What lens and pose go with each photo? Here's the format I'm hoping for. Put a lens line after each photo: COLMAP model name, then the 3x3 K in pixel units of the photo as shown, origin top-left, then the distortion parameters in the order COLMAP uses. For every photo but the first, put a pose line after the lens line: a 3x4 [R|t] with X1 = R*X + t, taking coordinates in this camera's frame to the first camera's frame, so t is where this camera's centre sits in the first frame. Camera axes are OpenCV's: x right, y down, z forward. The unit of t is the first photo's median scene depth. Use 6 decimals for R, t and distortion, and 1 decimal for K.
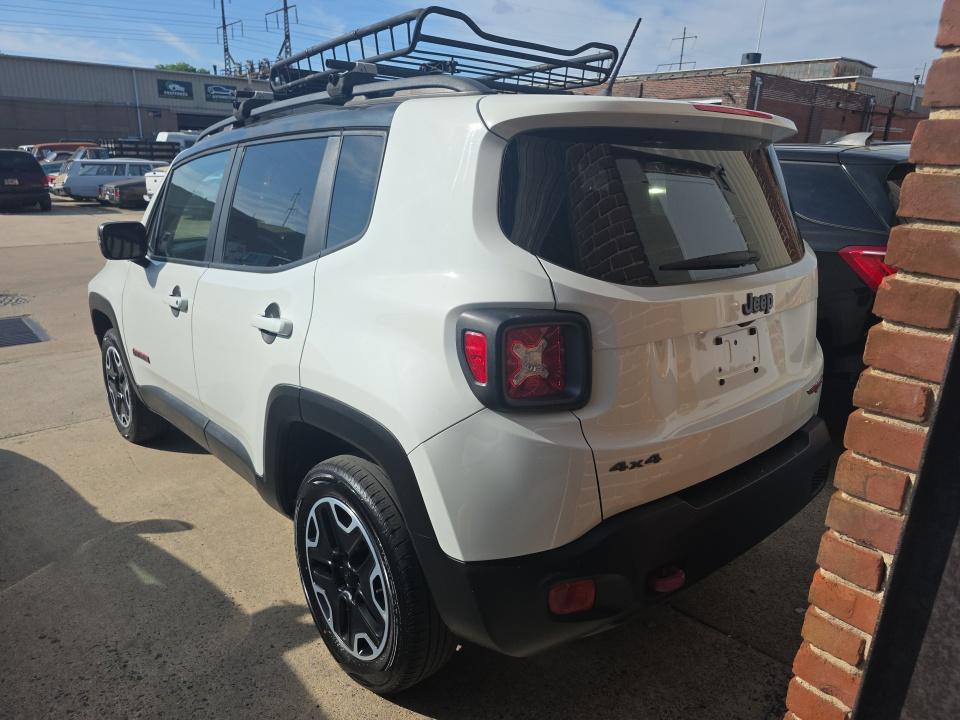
lens RADIAL K [[643.9, 0, 480.0], [0, 643.9, 360.0], [0, 0, 1]] dist [0.049791, -0.037698]
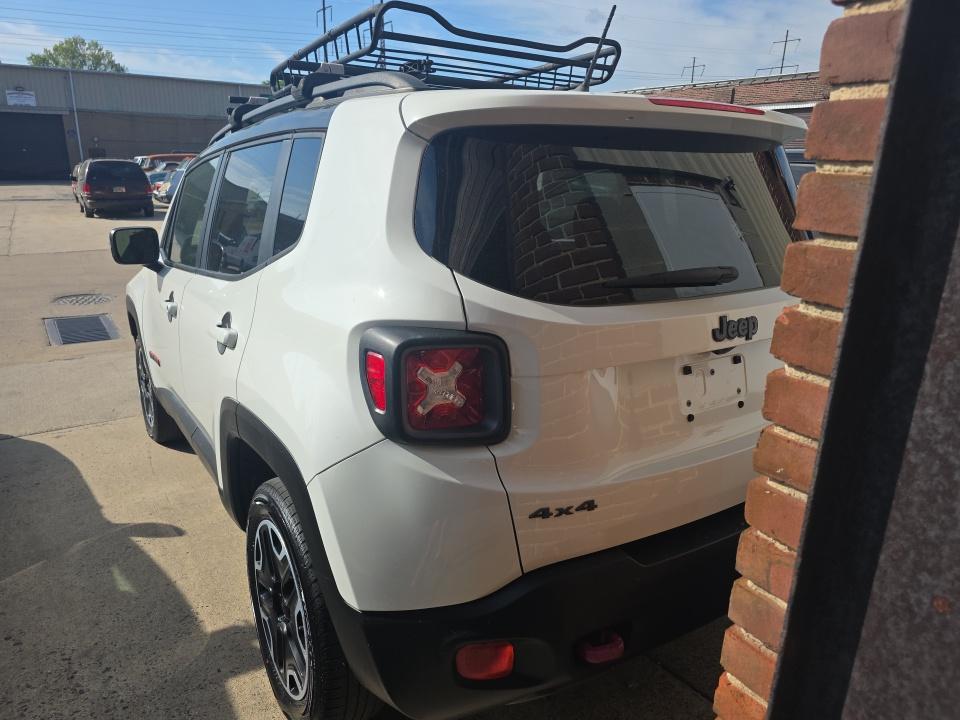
lens RADIAL K [[643.1, 0, 475.9], [0, 643.1, 352.5], [0, 0, 1]] dist [0.053836, -0.042665]
pose [[0.991311, 0.033257, -0.127266, 0.181682], [-0.036153, 0.999136, -0.020514, -0.022878], [0.126474, 0.024937, 0.991656, 0.099022]]
